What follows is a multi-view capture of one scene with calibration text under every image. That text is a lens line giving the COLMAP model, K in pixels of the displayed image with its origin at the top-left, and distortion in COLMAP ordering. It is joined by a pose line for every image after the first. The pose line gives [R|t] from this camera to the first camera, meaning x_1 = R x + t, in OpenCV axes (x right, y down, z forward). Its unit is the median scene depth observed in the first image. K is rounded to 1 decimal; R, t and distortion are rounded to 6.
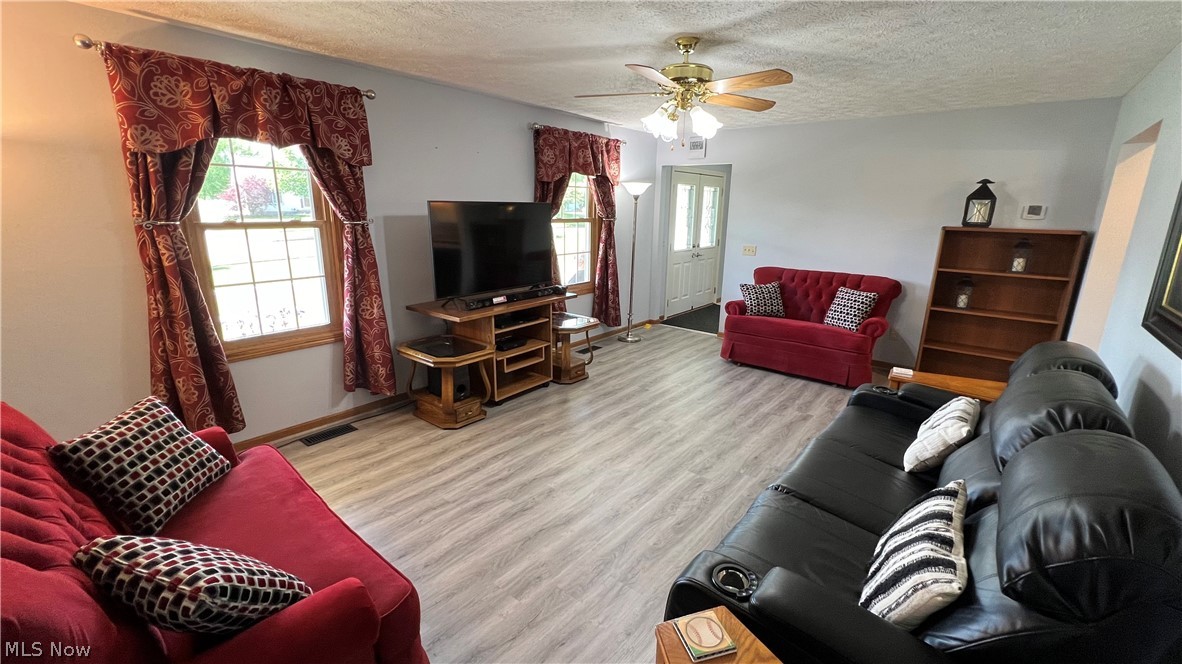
lens RADIAL K [[492.4, 0, 591.0], [0, 492.4, 332.0], [0, 0, 1]] dist [0.000838, -0.000023]
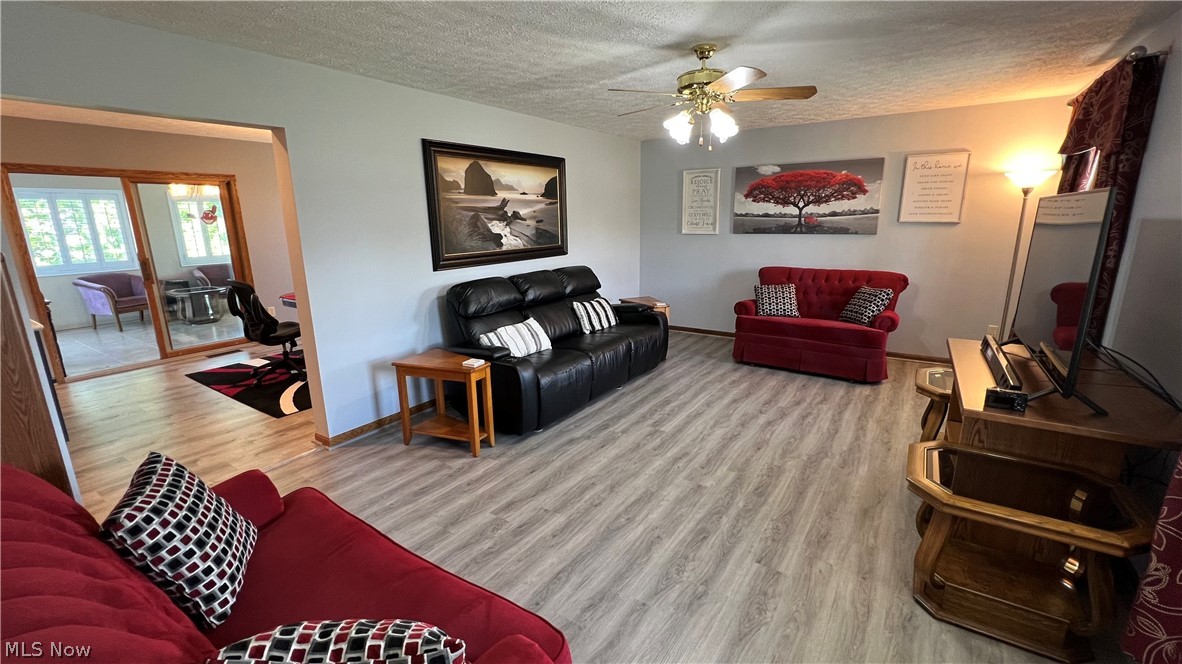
lens RADIAL K [[492.4, 0, 591.0], [0, 492.4, 332.0], [0, 0, 1]] dist [0.000838, -0.000023]
pose [[-0.996074, 0.019661, -0.086315, 0.361288], [-0.022292, 0.887902, 0.459492, -0.356600], [0.085673, 0.459613, -0.883978, 1.467077]]
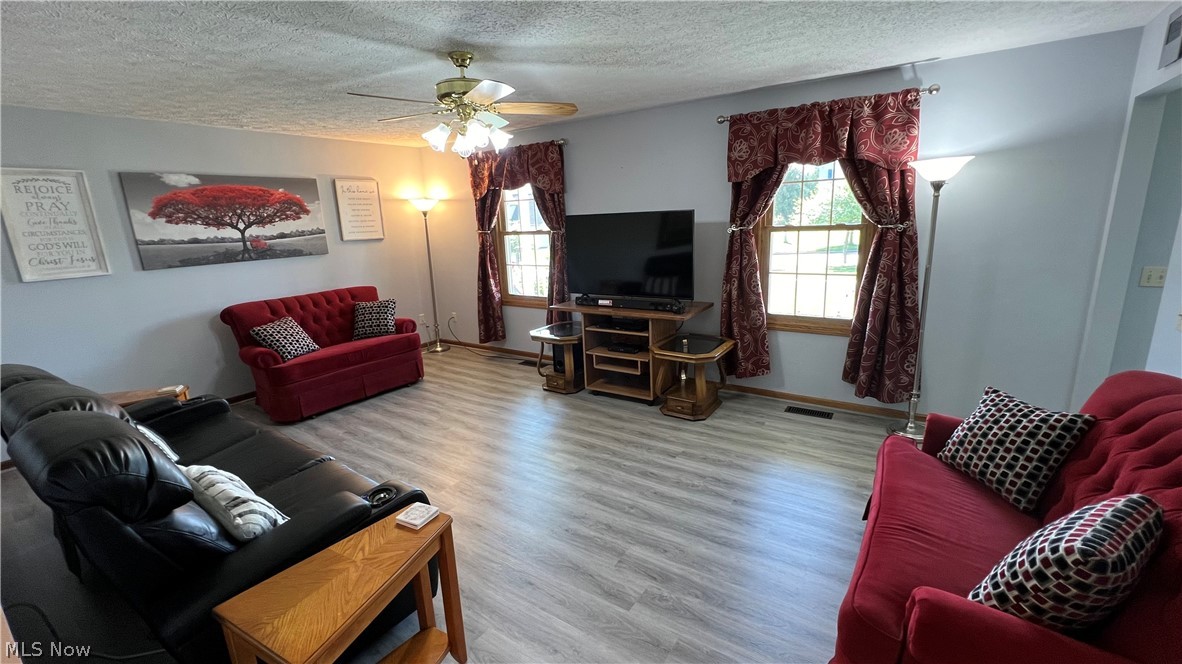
lens RADIAL K [[494.2, 0, 592.4], [0, 494.2, 330.9], [0, 0, 1]] dist [-0.000625, -0.000041]
pose [[0.093888, 0.212095, -0.972728, 0.880626], [-0.204695, 0.960283, 0.189624, -0.204161], [0.974312, 0.181309, 0.133574, 0.823196]]
